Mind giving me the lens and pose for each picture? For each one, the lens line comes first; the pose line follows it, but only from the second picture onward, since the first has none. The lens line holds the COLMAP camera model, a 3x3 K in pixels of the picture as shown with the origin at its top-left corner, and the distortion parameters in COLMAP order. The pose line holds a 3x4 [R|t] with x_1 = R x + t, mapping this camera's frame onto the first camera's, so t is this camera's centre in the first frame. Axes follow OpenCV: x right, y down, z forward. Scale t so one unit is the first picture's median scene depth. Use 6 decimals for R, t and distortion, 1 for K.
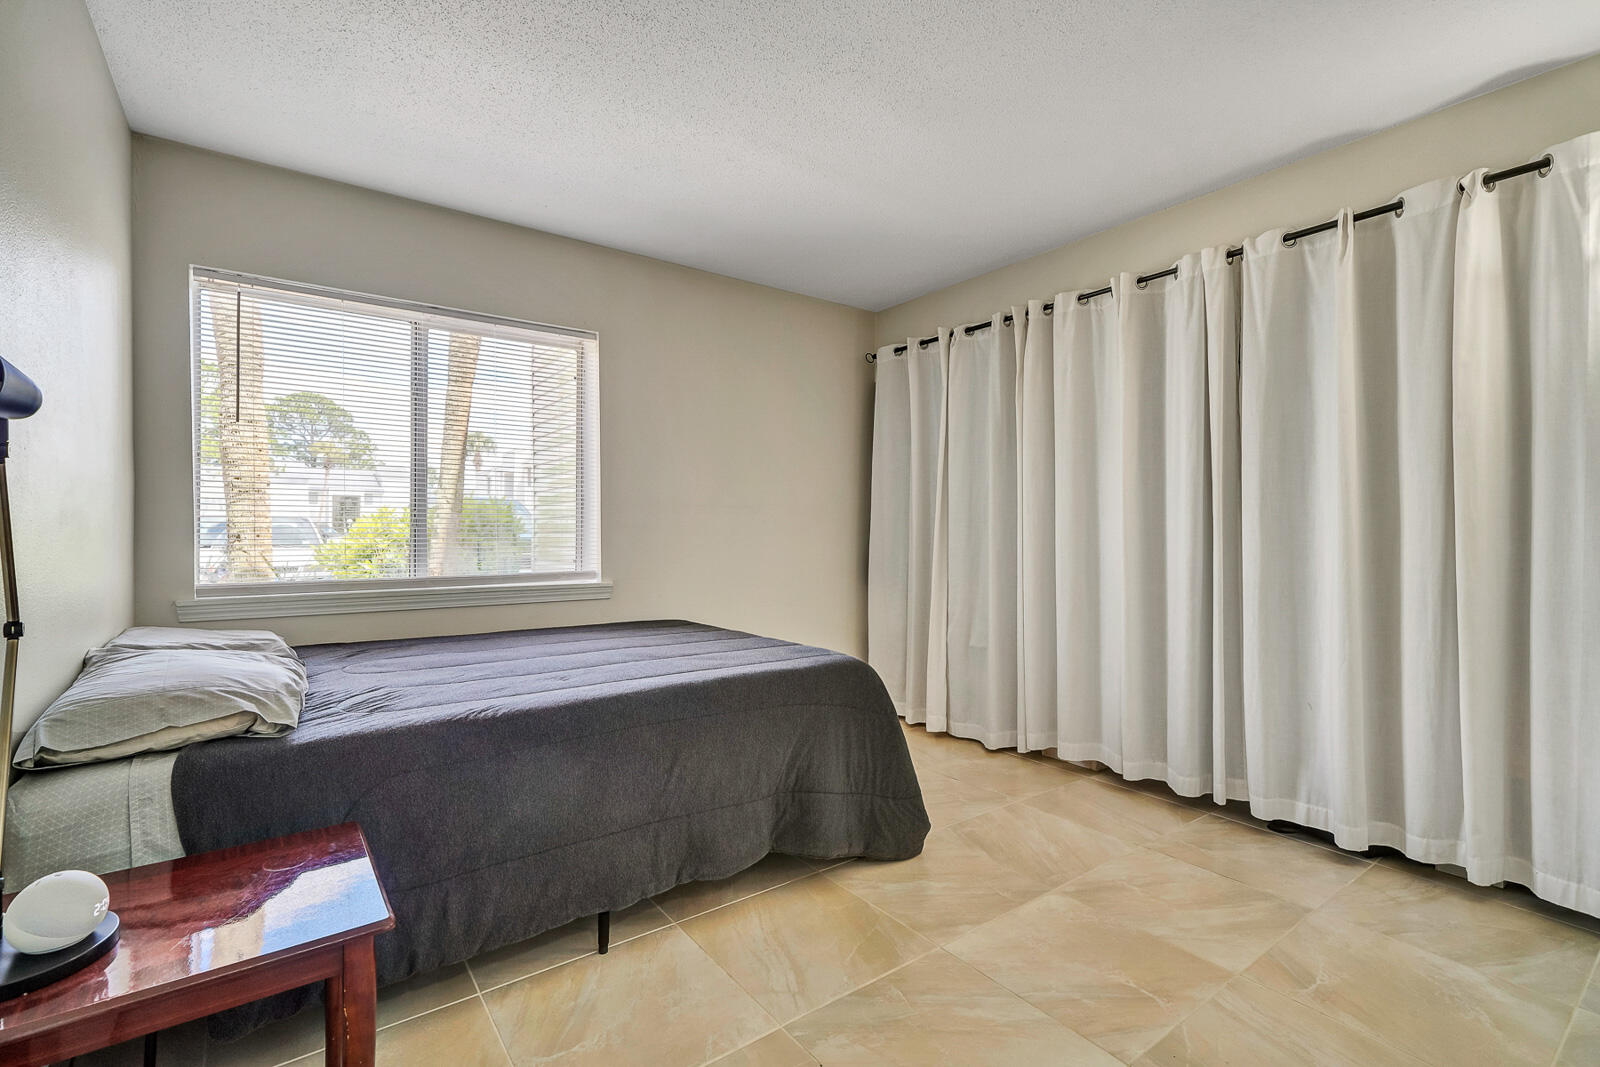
lens RADIAL K [[730.3, 0, 803.6], [0, 730.3, 520.6], [0, 0, 1]] dist [0.000244, 0.000266]
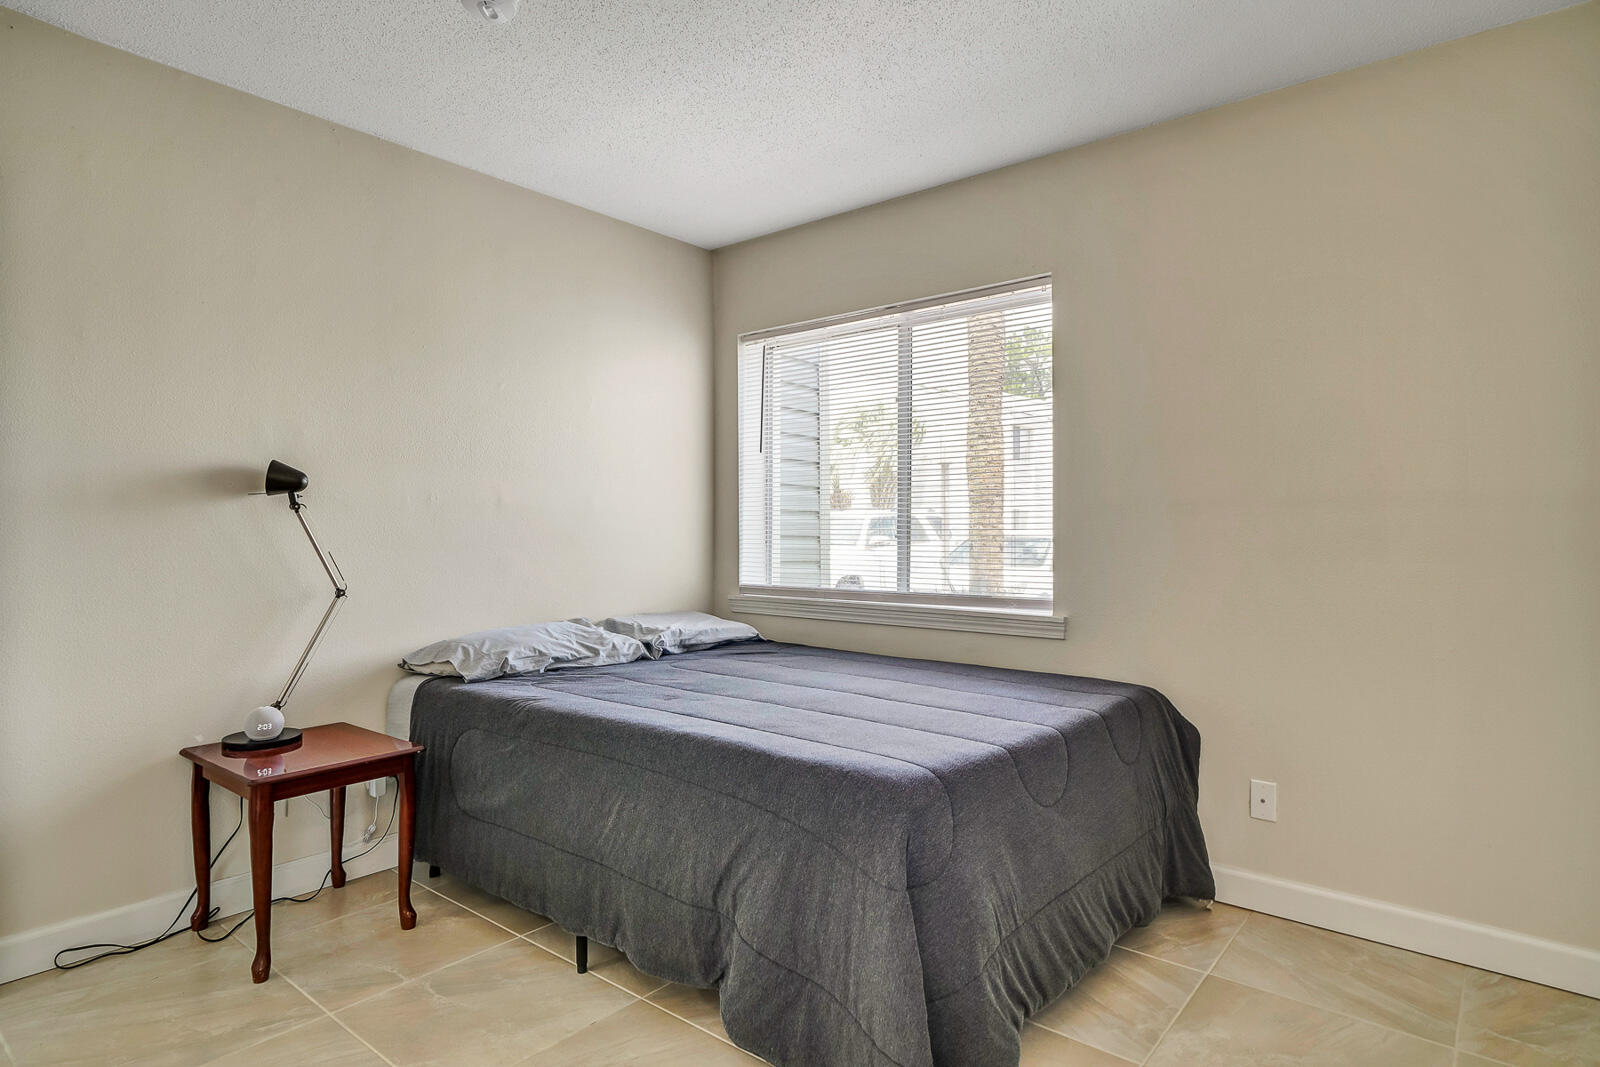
lens RADIAL K [[869.6, 0, 771.6], [0, 869.6, 534.9], [0, 0, 1]] dist [0.000806, 0.000341]
pose [[0.219896, -0.000190, -0.975523, 0.834561], [0.013664, 0.999902, 0.002885, -0.002309], [0.975428, -0.013964, 0.219877, 0.888357]]
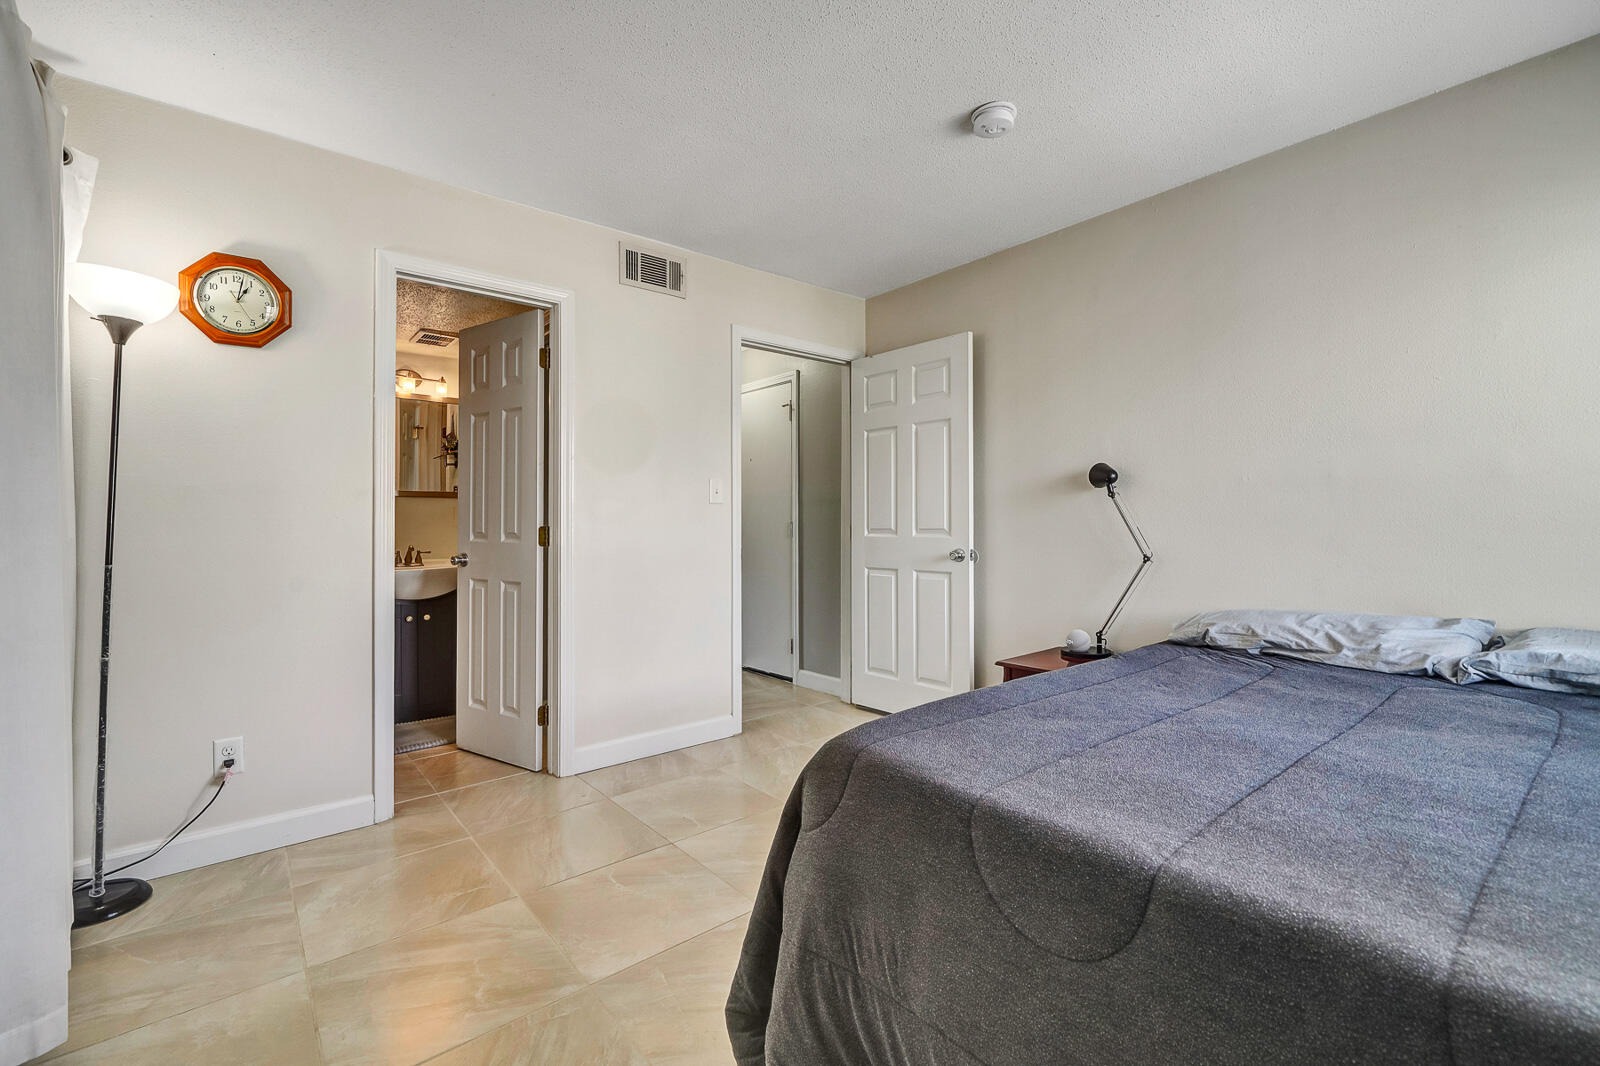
lens RADIAL K [[681.2, 0, 800.0], [0, 681.2, 533.0], [0, 0, 1]] dist [-0.000897, -0.000051]
pose [[-0.998371, 0.006933, -0.056640, 0.165578], [0.006989, 0.999975, -0.000794, 0.025442], [0.056633, -0.001189, -0.998394, 1.836232]]
